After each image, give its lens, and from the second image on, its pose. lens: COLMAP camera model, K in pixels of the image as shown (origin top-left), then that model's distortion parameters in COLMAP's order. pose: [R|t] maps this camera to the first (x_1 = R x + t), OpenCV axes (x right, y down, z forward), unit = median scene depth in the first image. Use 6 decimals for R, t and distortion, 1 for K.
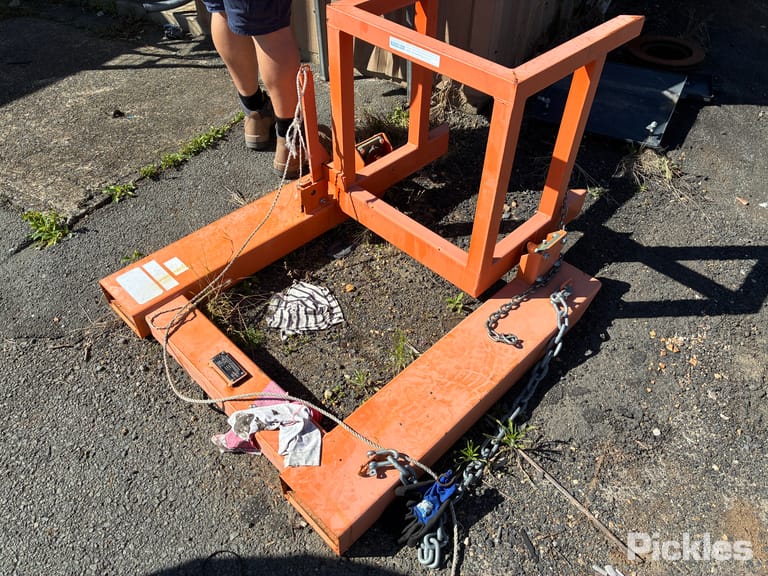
lens RADIAL K [[590.2, 0, 380.3], [0, 590.2, 288.7], [0, 0, 1]] dist [0.035380, -0.064314]
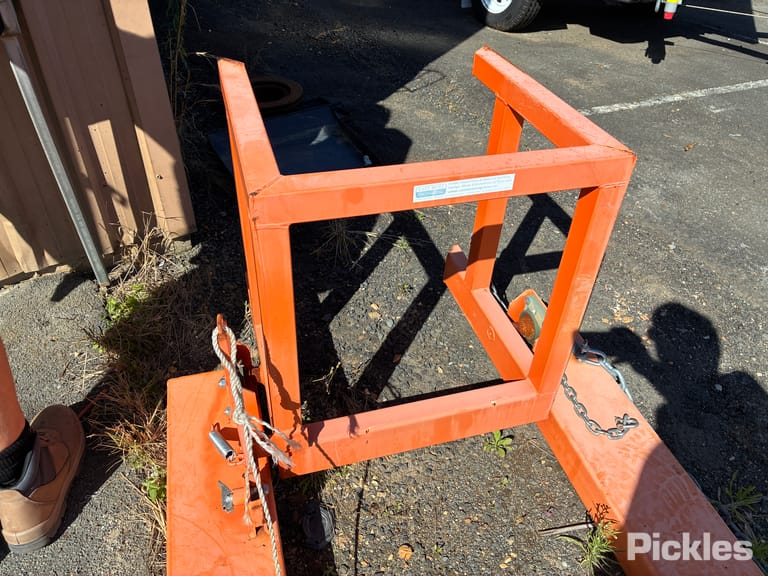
lens RADIAL K [[590.2, 0, 383.8], [0, 590.2, 286.6], [0, 0, 1]] dist [0.035380, -0.064314]
pose [[0.480795, -0.550359, 0.682598, -0.329697], [0.594733, 0.776725, 0.207345, -0.355989], [-0.644305, 0.306273, 0.700762, 0.466662]]
